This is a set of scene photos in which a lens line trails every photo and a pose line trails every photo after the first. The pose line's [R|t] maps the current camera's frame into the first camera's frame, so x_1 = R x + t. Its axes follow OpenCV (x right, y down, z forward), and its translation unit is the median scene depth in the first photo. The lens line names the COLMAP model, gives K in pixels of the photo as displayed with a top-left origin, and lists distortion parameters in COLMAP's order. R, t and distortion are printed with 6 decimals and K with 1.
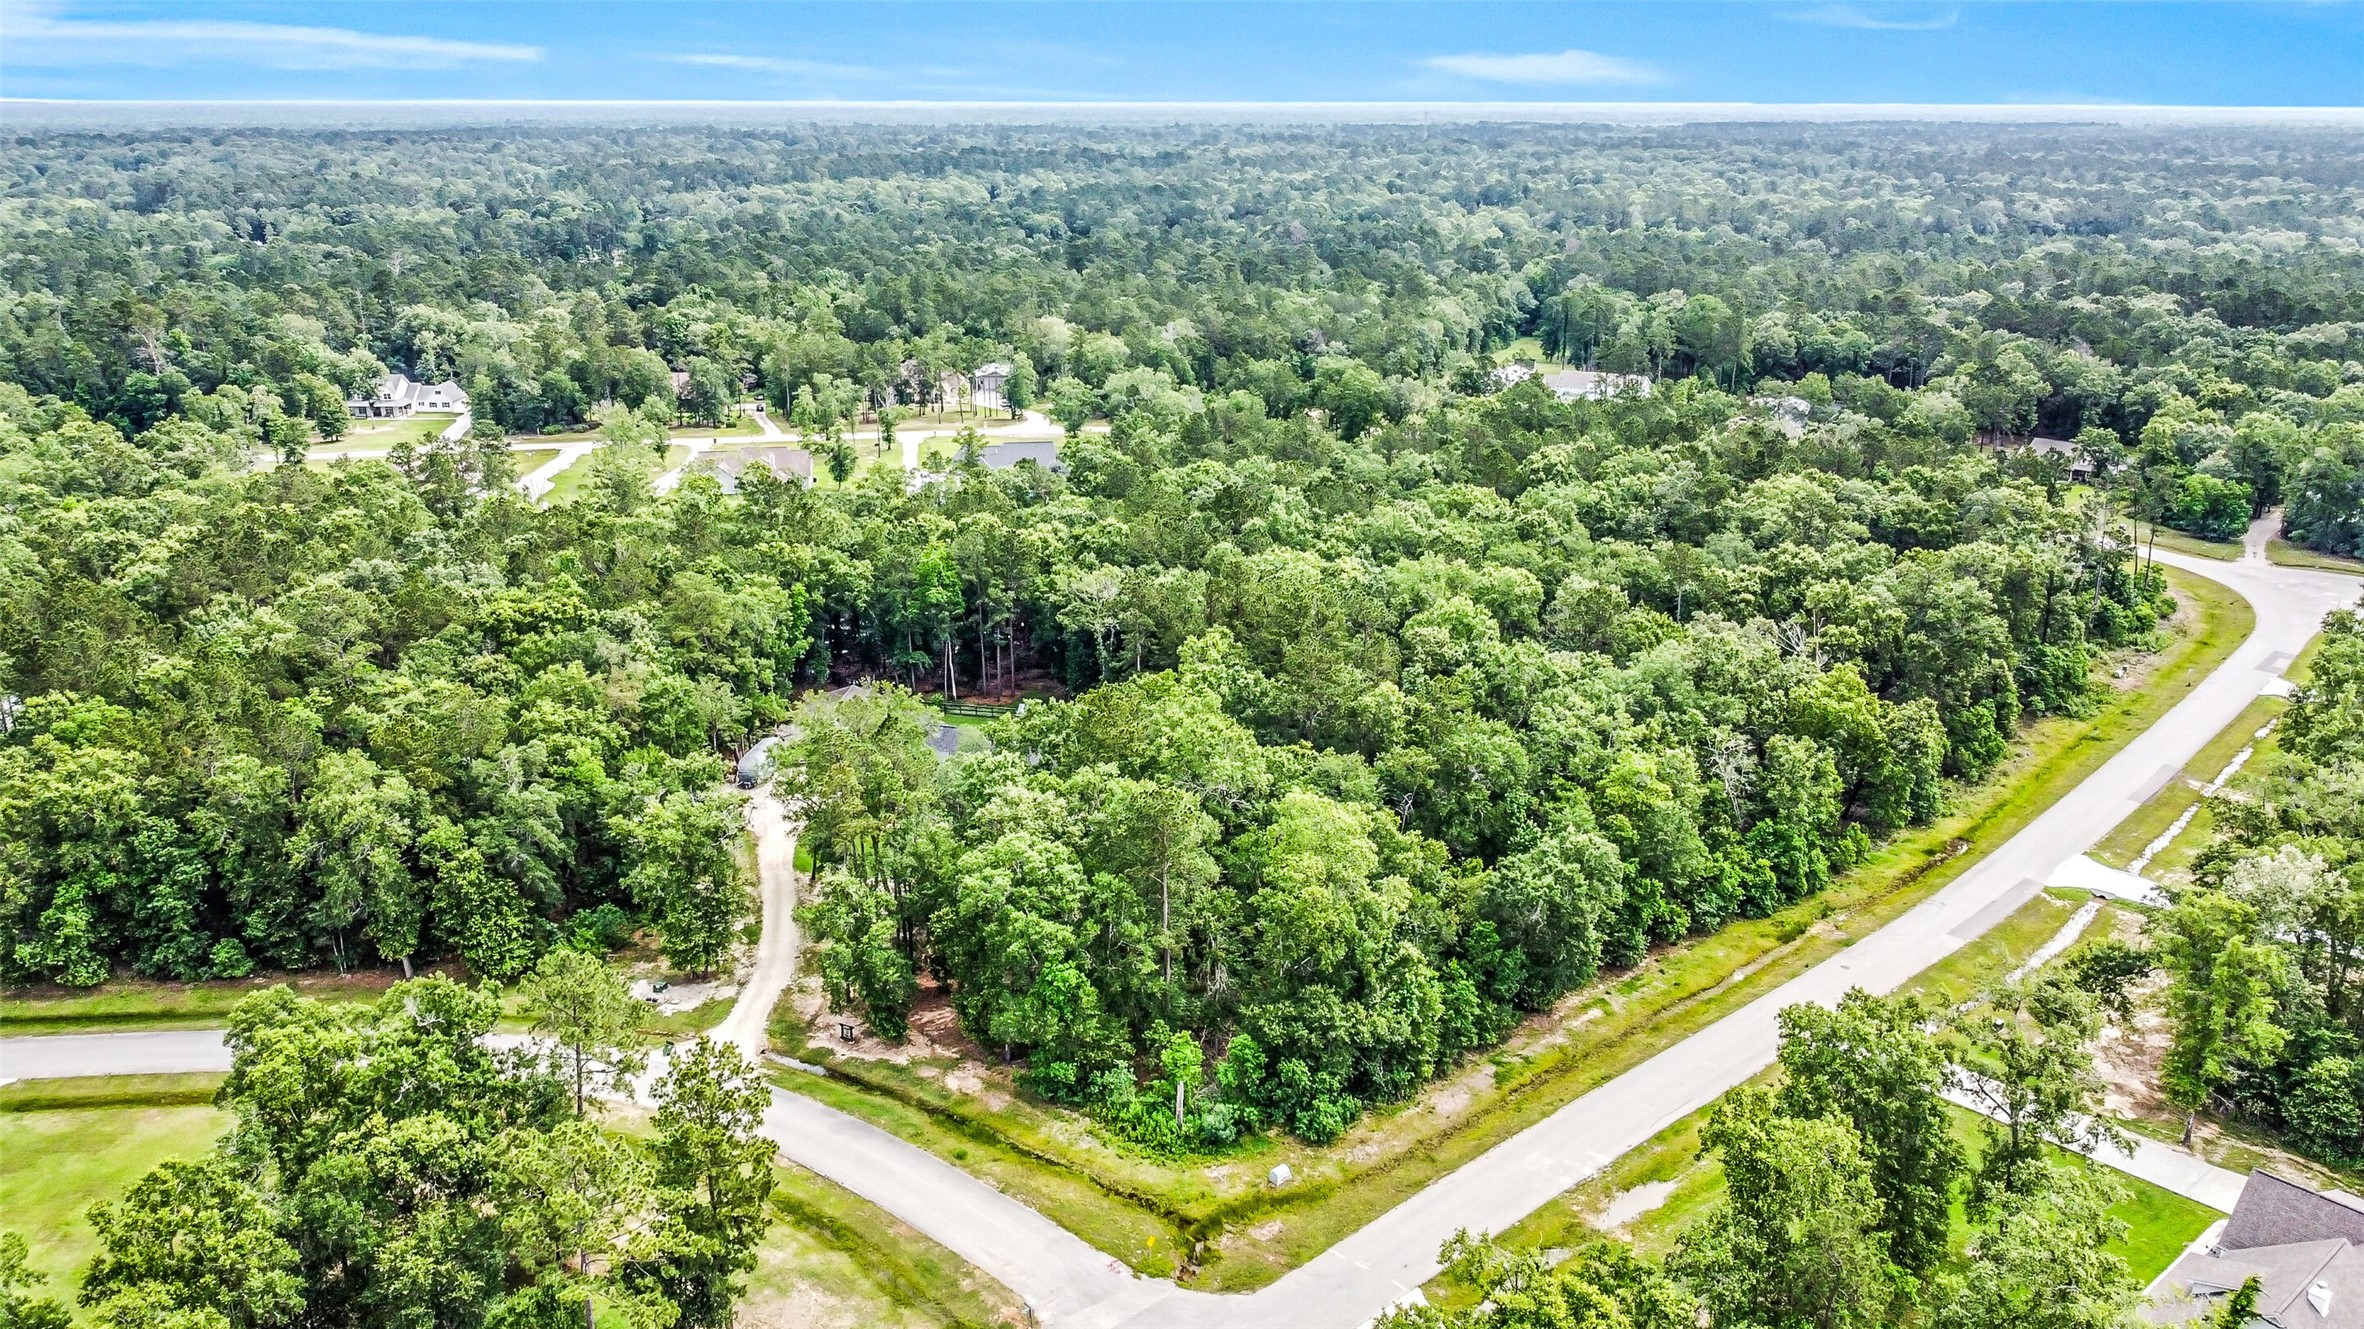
lens RADIAL K [[1686.6, 0, 1189.8], [0, 1686.6, 673.3], [0, 0, 1]] dist [-0.002053, -0.001737]
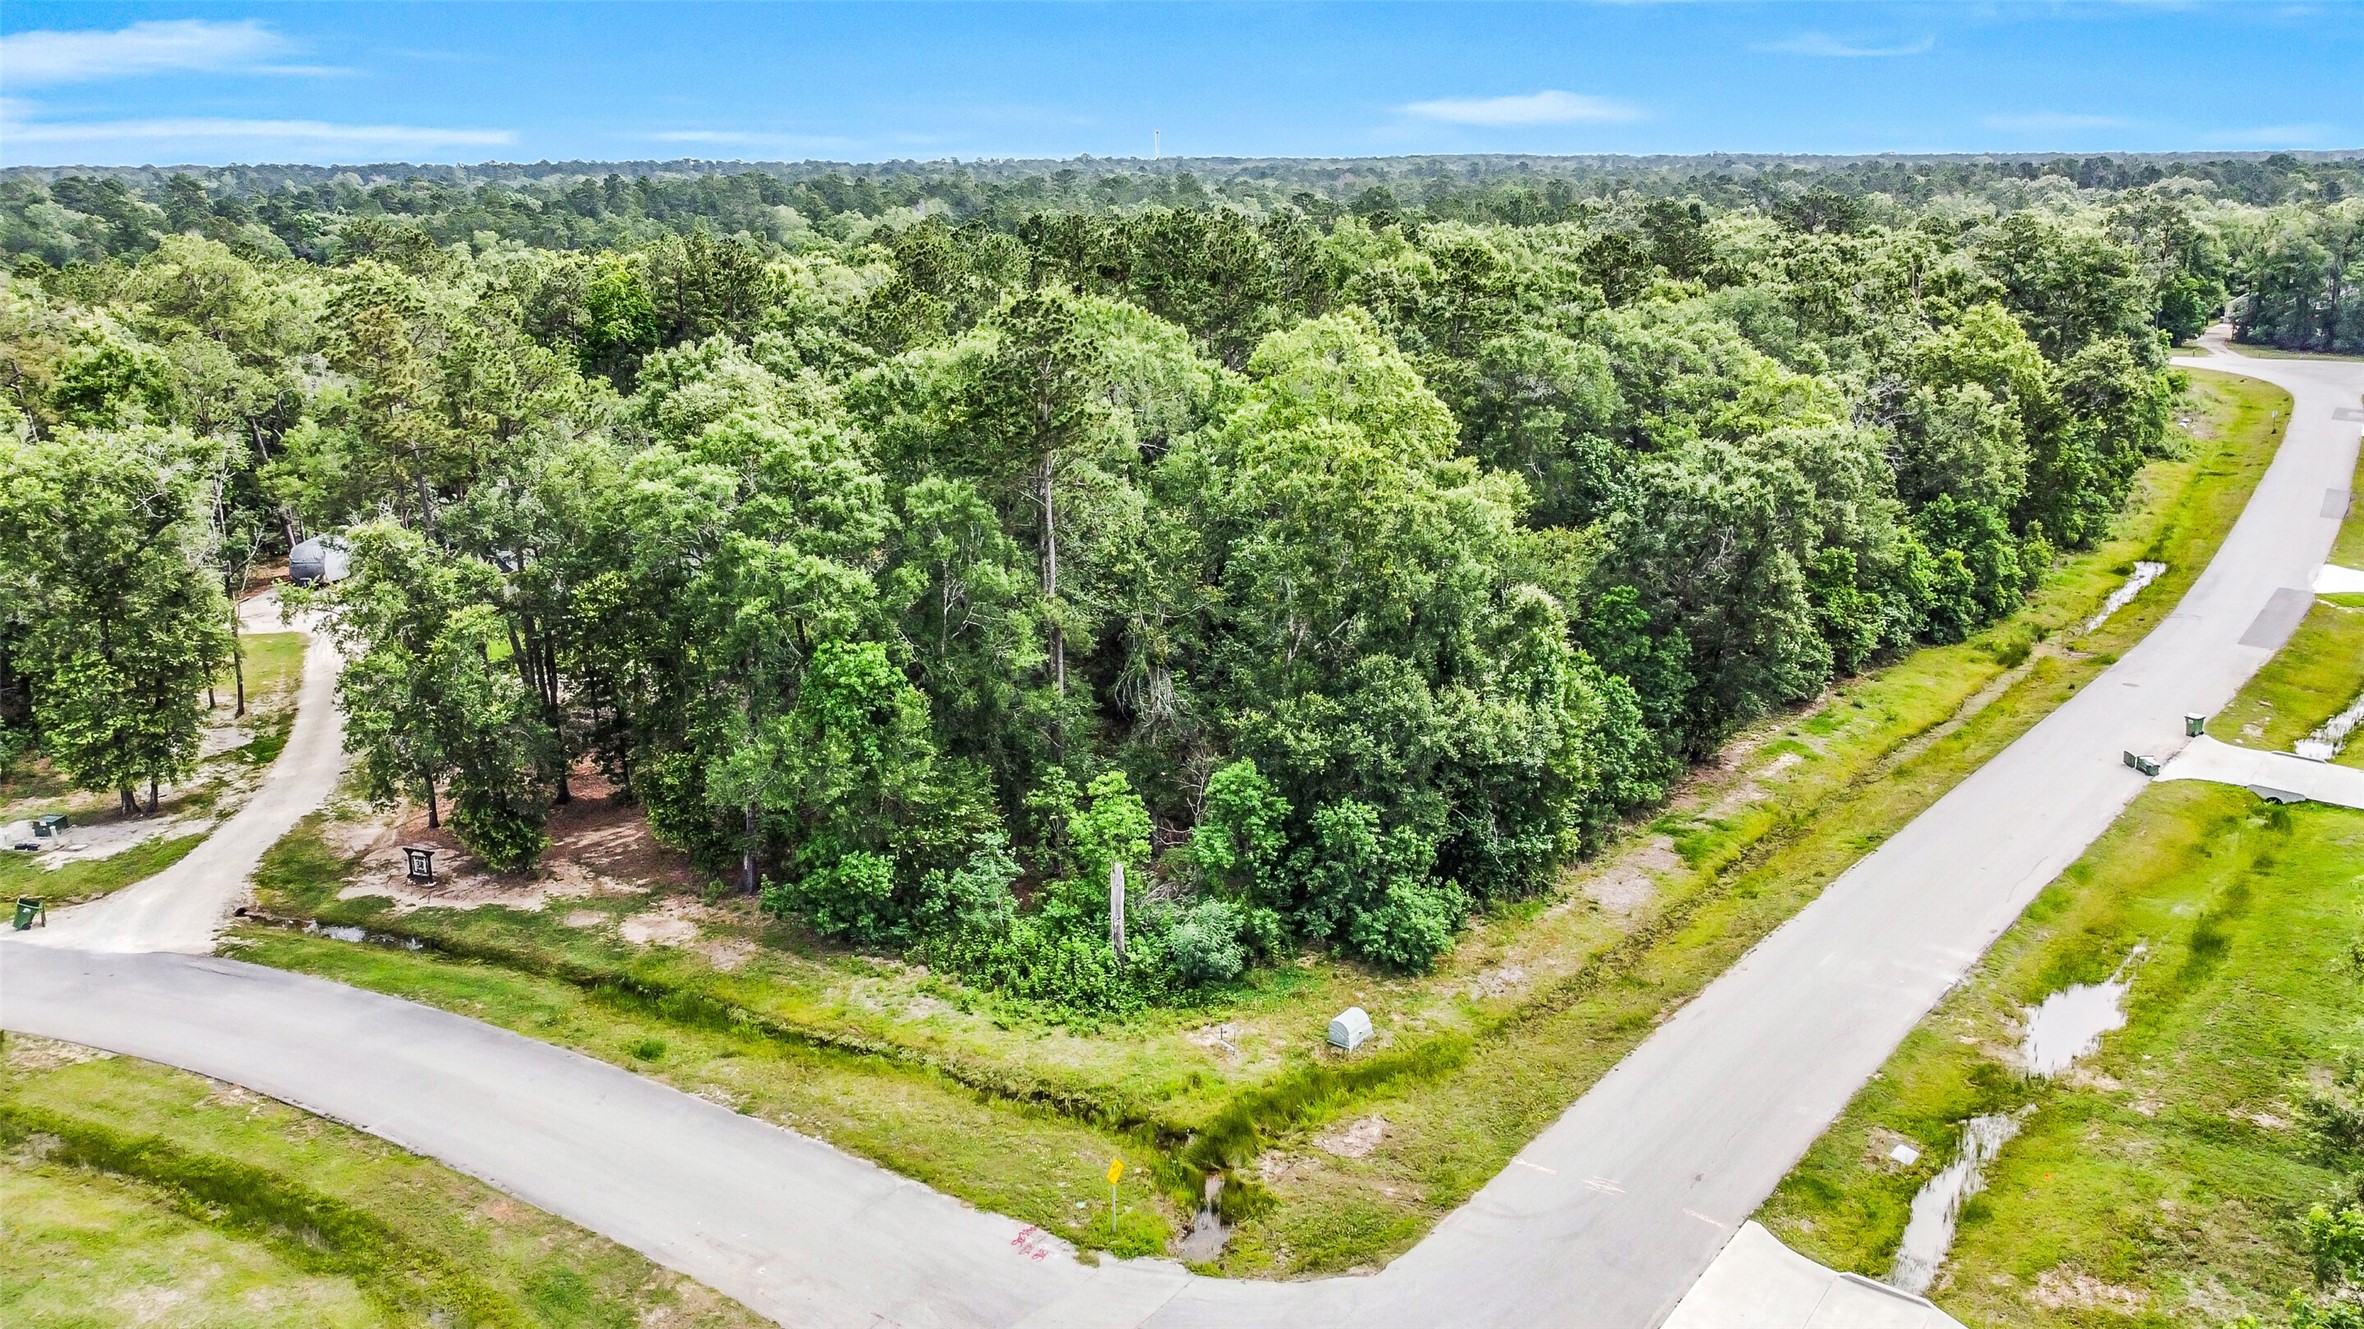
lens RADIAL K [[1686.6, 0, 1168.6], [0, 1686.6, 656.2], [0, 0, 1]] dist [-0.002053, -0.001737]
pose [[0.989282, -0.048368, 0.137777, -0.053121], [0.054858, 0.997537, -0.043705, 0.200583], [-0.135324, 0.050795, 0.989499, 0.509233]]
